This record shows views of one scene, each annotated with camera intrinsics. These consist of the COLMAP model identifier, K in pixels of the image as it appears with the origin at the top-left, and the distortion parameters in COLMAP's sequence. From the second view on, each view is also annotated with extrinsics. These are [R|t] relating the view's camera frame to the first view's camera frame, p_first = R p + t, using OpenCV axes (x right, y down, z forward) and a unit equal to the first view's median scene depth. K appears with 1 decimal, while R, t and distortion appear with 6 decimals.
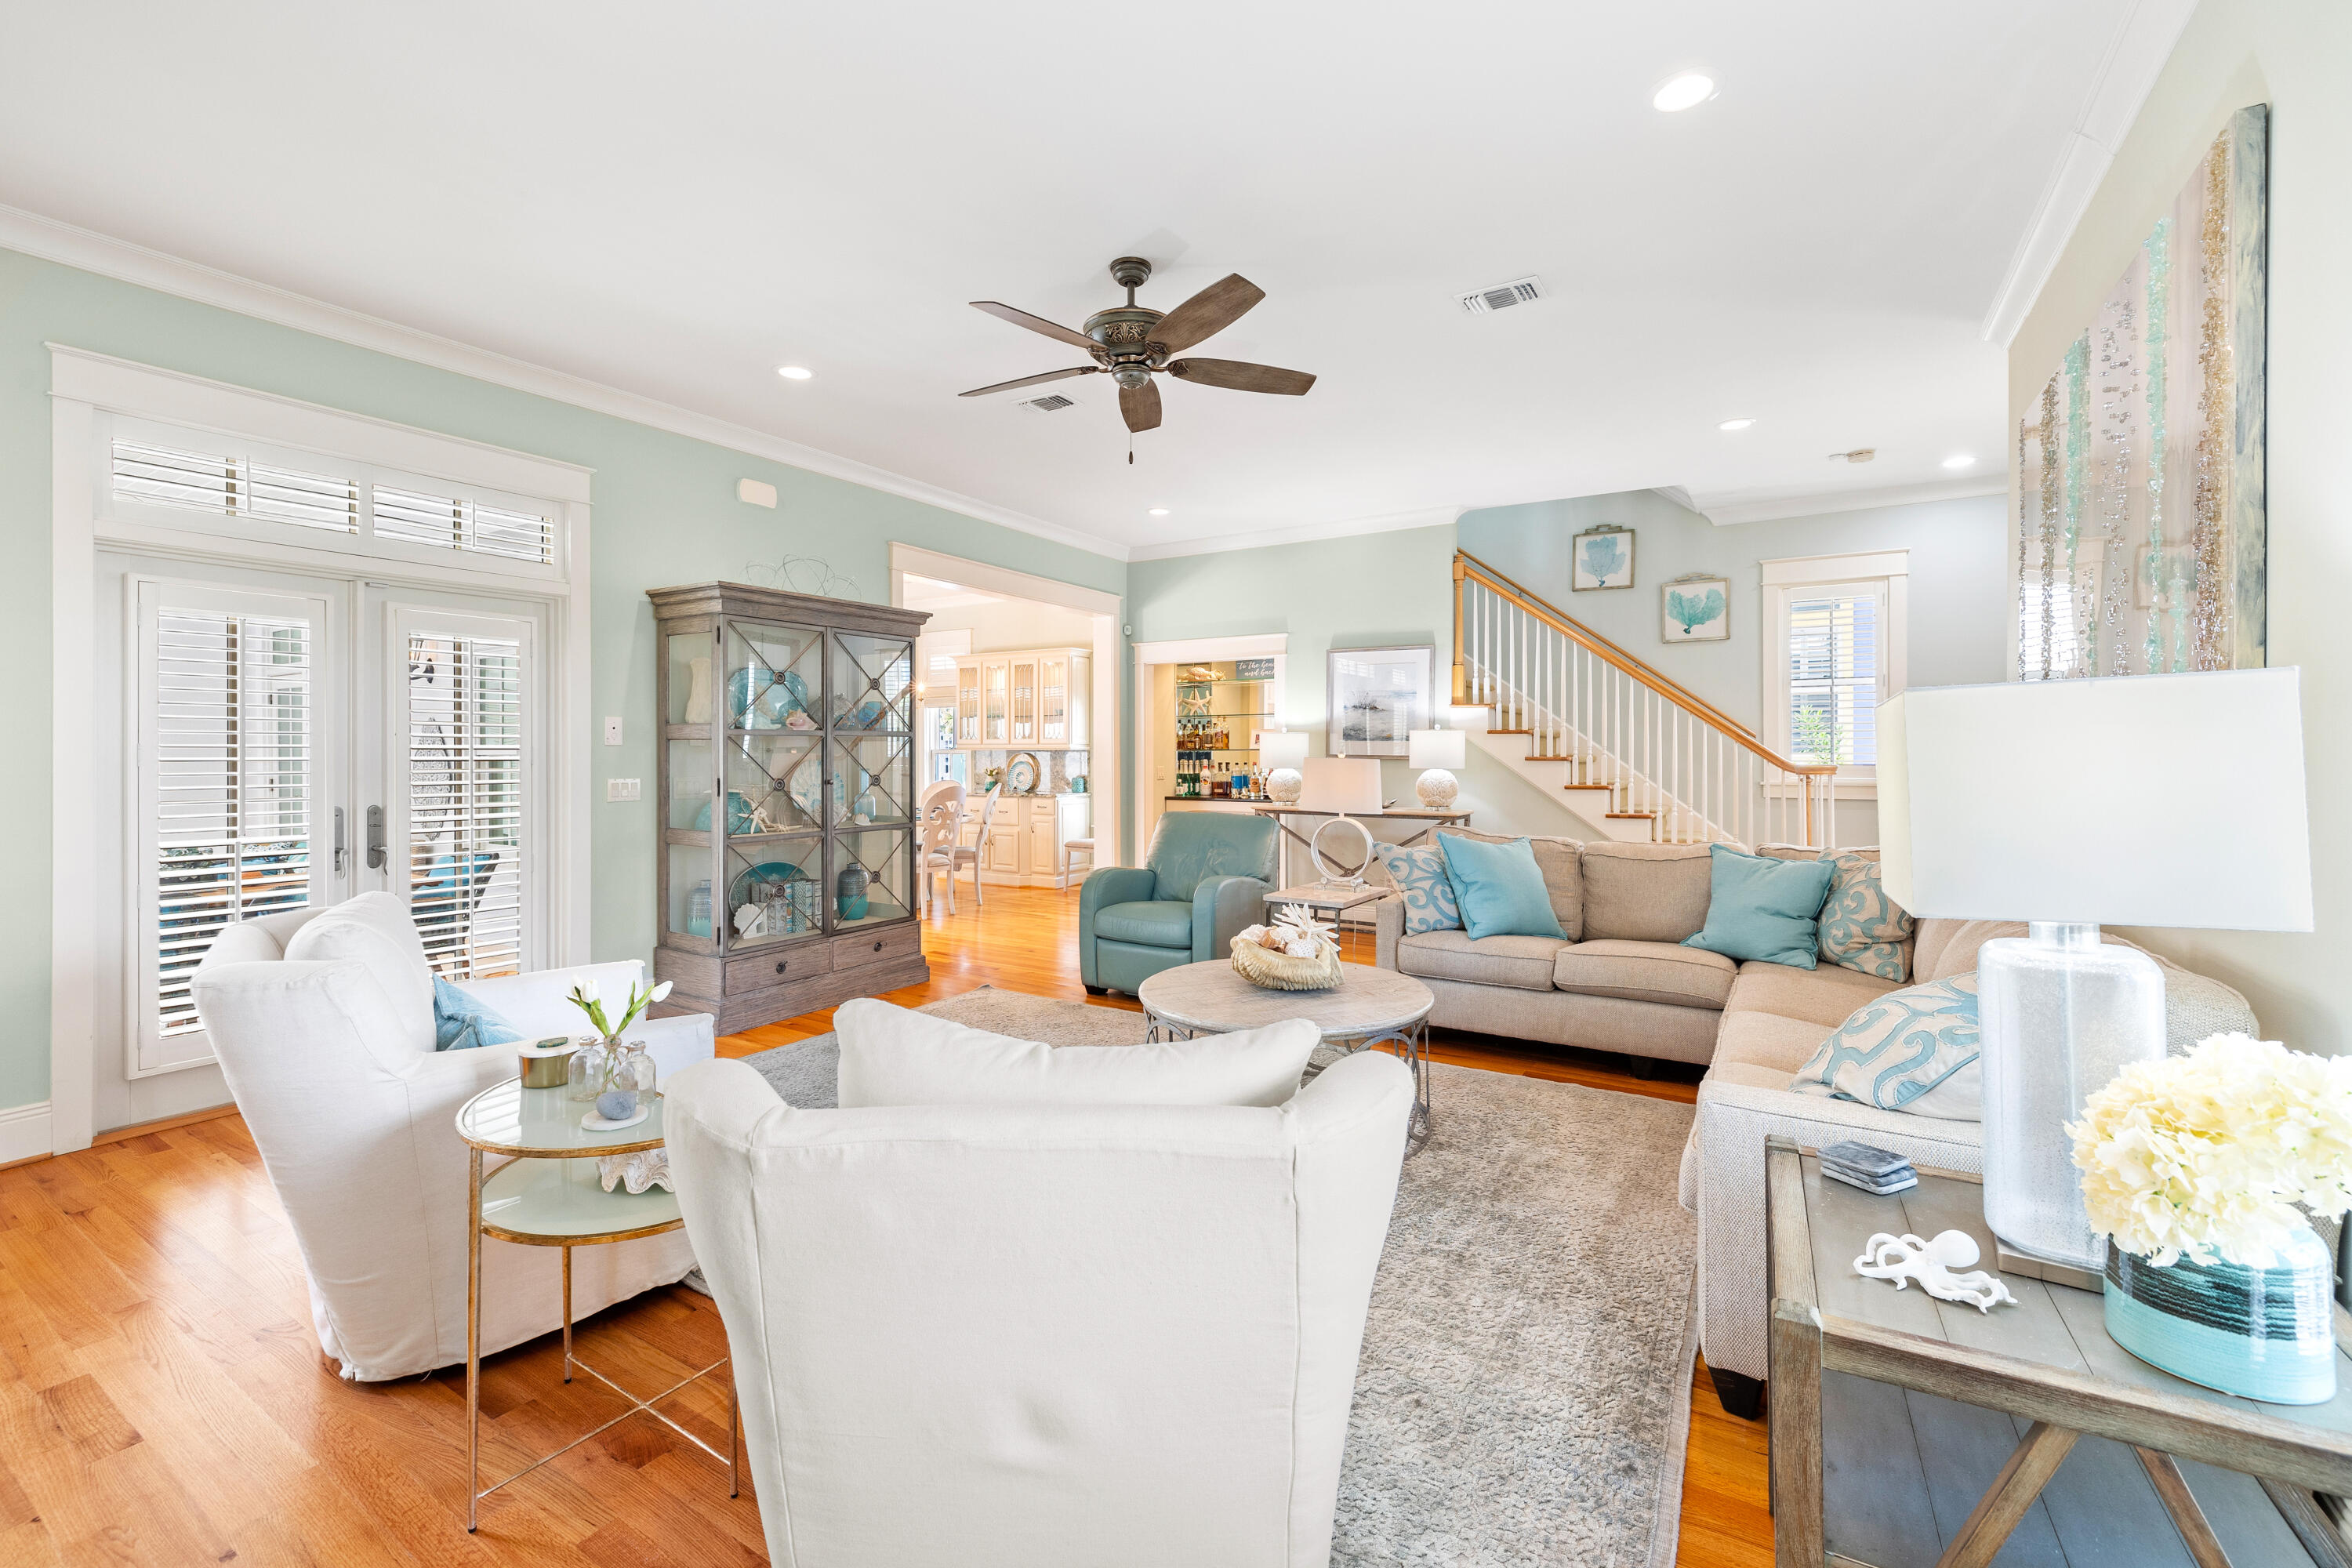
lens RADIAL K [[995.1, 0, 1162.0], [0, 995.1, 766.7], [0, 0, 1]] dist [-0.000499, 0.000169]
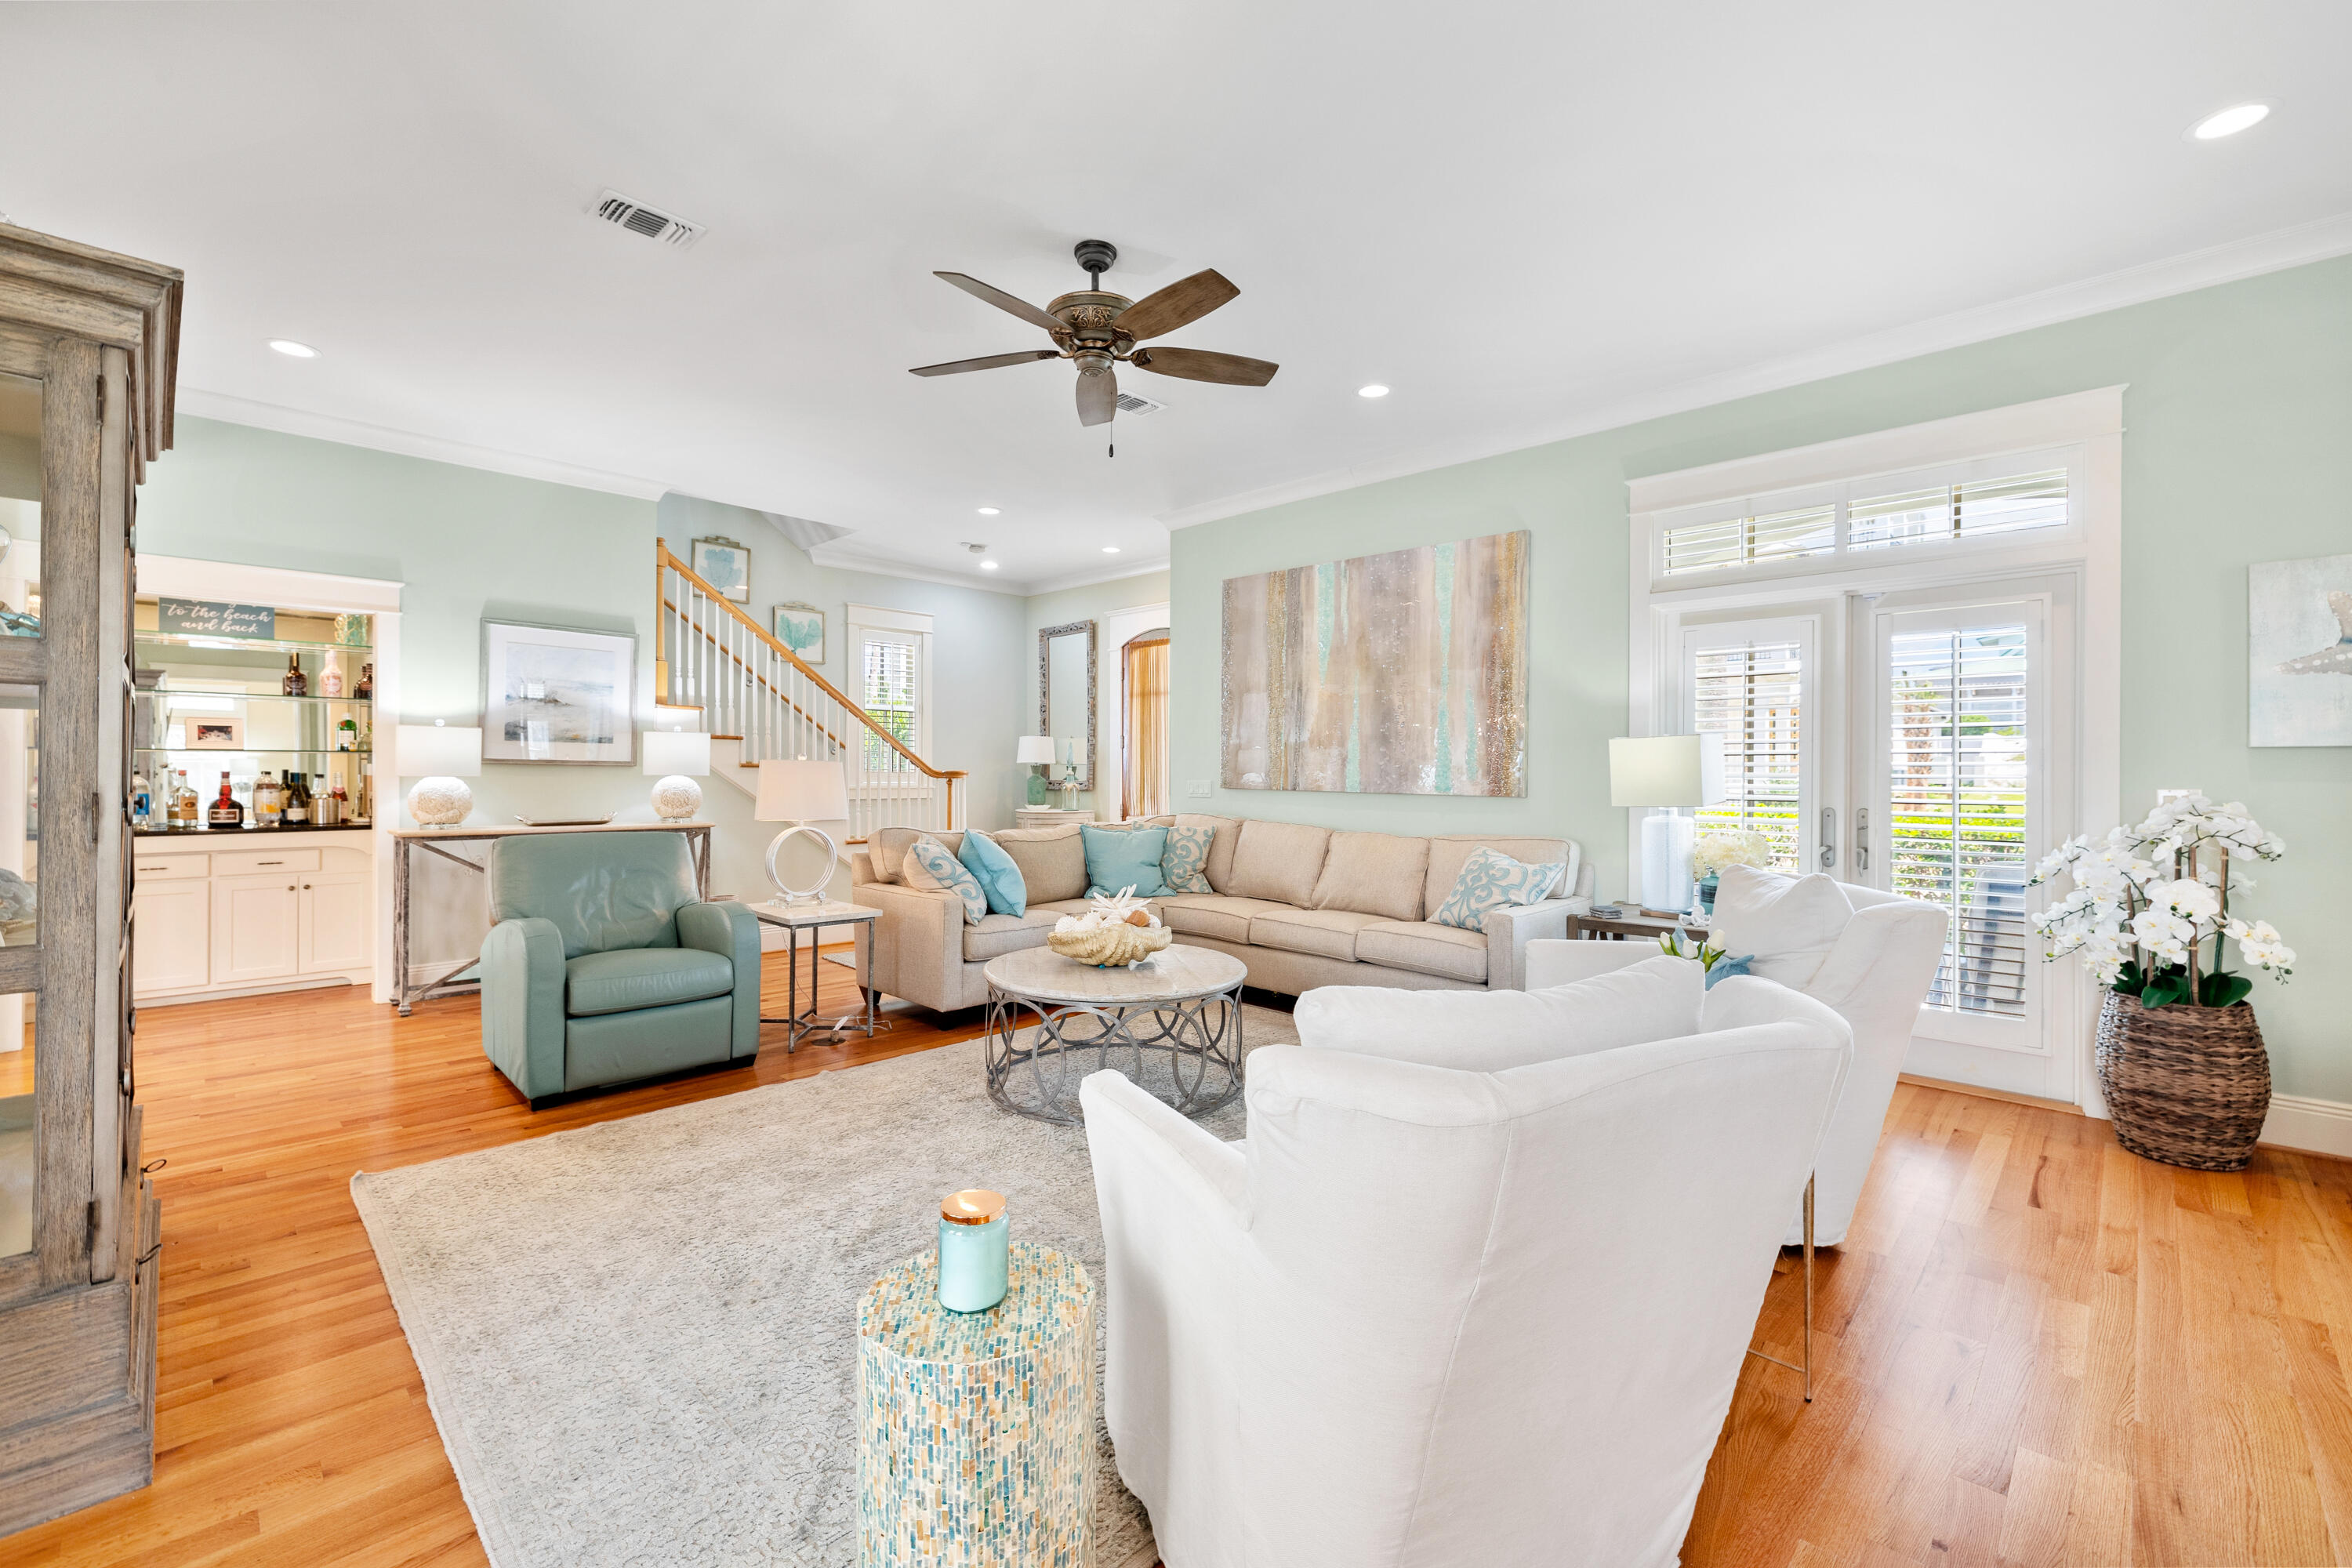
lens RADIAL K [[995.1, 0, 1177.1], [0, 995.1, 776.9], [0, 0, 1]] dist [-0.000499, 0.000169]
pose [[0.207398, 0.000036, 0.978257, -0.472434], [0.009292, 0.999955, -0.002007, 0.008697], [-0.978212, 0.009506, 0.207389, 0.350357]]
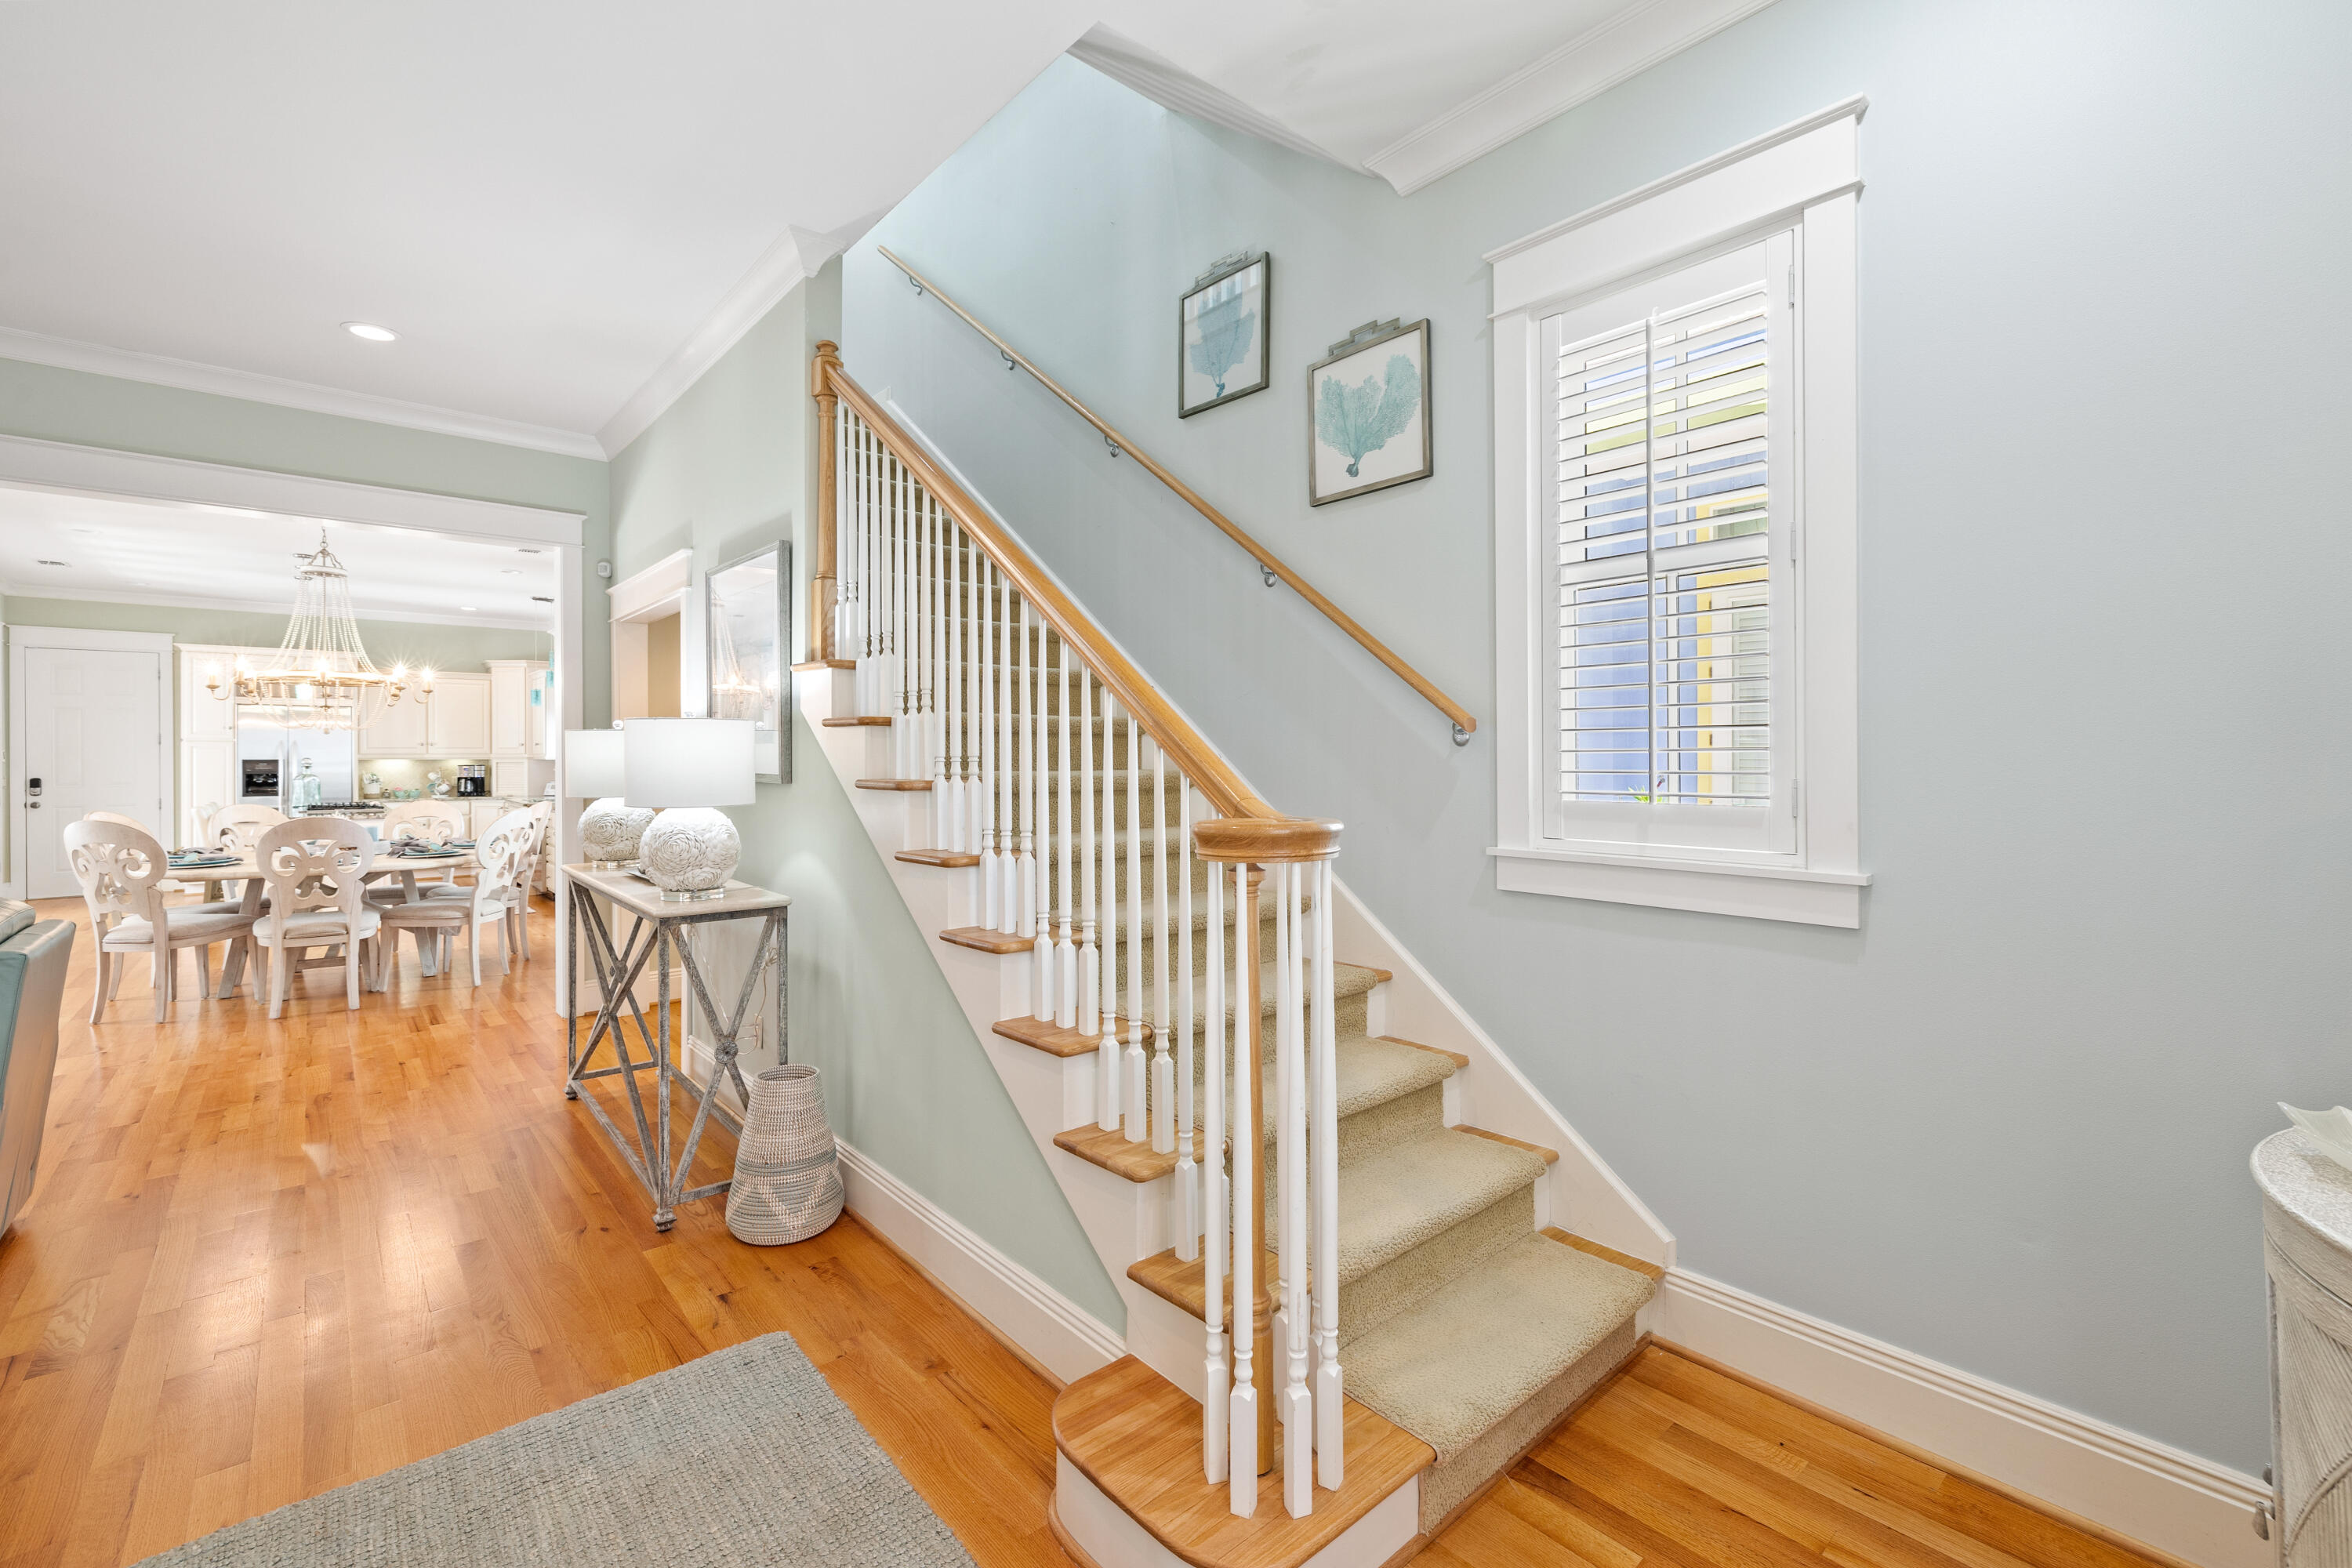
lens RADIAL K [[995.1, 0, 1194.0], [0, 995.1, 767.1], [0, 0, 1]] dist [-0.000499, 0.000169]
pose [[0.962403, -0.002460, -0.271614, 0.575250], [0.000678, 0.999978, -0.006654, -0.011064], [0.271624, 0.006220, 0.962383, 0.587158]]
